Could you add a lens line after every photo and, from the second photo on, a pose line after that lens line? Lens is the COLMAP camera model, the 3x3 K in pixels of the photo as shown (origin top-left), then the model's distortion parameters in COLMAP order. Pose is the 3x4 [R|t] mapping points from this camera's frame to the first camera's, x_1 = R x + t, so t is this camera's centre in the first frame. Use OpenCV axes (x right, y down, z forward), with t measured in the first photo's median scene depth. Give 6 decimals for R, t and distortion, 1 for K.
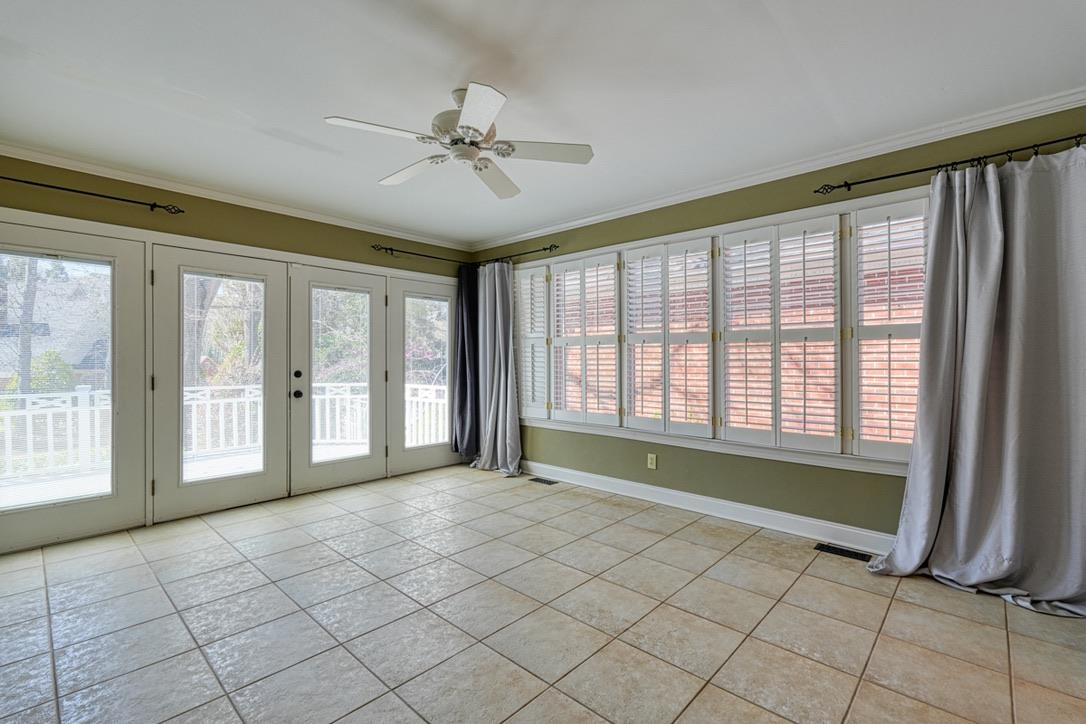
lens RADIAL K [[477.1, 0, 541.1], [0, 477.1, 362.9], [0, 0, 1]] dist [0.003846, -0.000212]
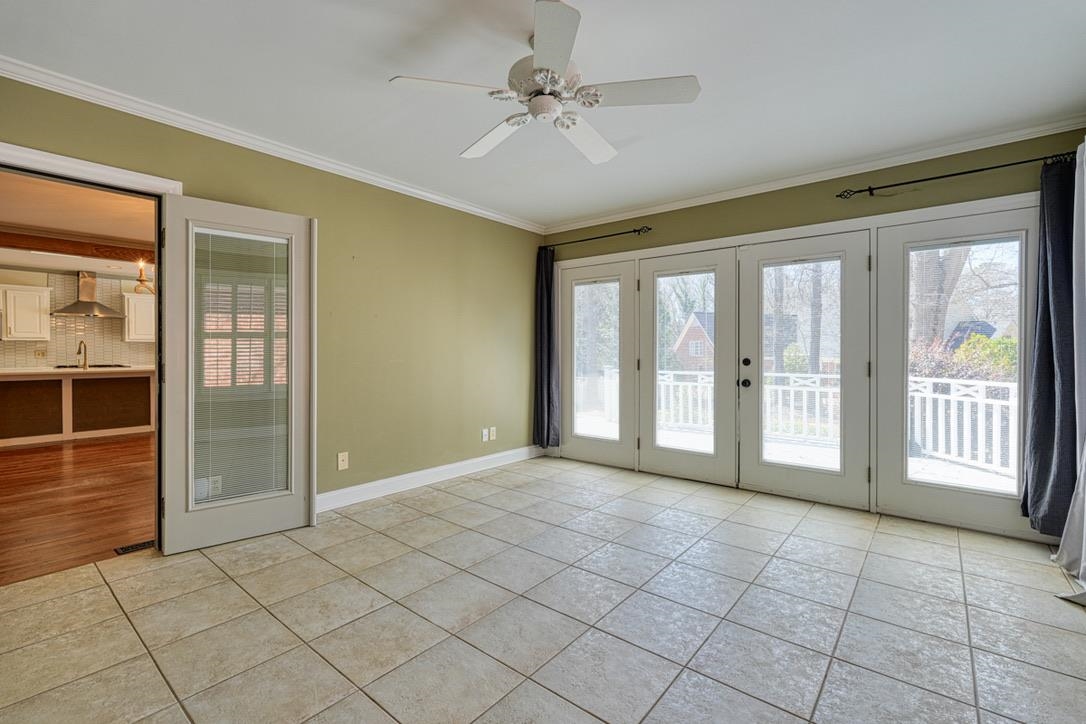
lens RADIAL K [[477.1, 0, 544.1], [0, 477.1, 354.6], [0, 0, 1]] dist [0.003846, -0.000212]
pose [[0.063930, 0.008957, -0.997914, 0.436860], [-0.004314, 0.999953, 0.008699, 0.002215], [0.997945, 0.003749, 0.063966, 0.577462]]
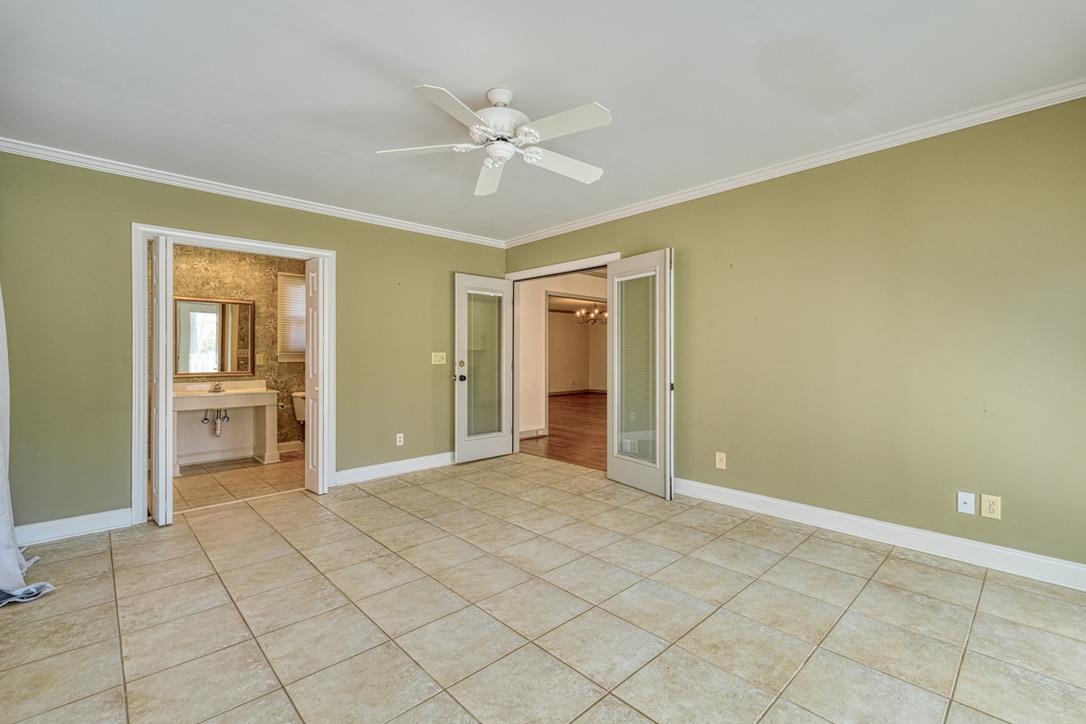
lens RADIAL K [[477.1, 0, 545.6], [0, 477.1, 355.6], [0, 0, 1]] dist [0.003846, -0.000212]
pose [[-0.998323, 0.002674, 0.057822, -0.193243], [0.002963, 0.999984, 0.004911, -0.004099], [-0.057808, 0.005074, -0.998315, 1.234359]]
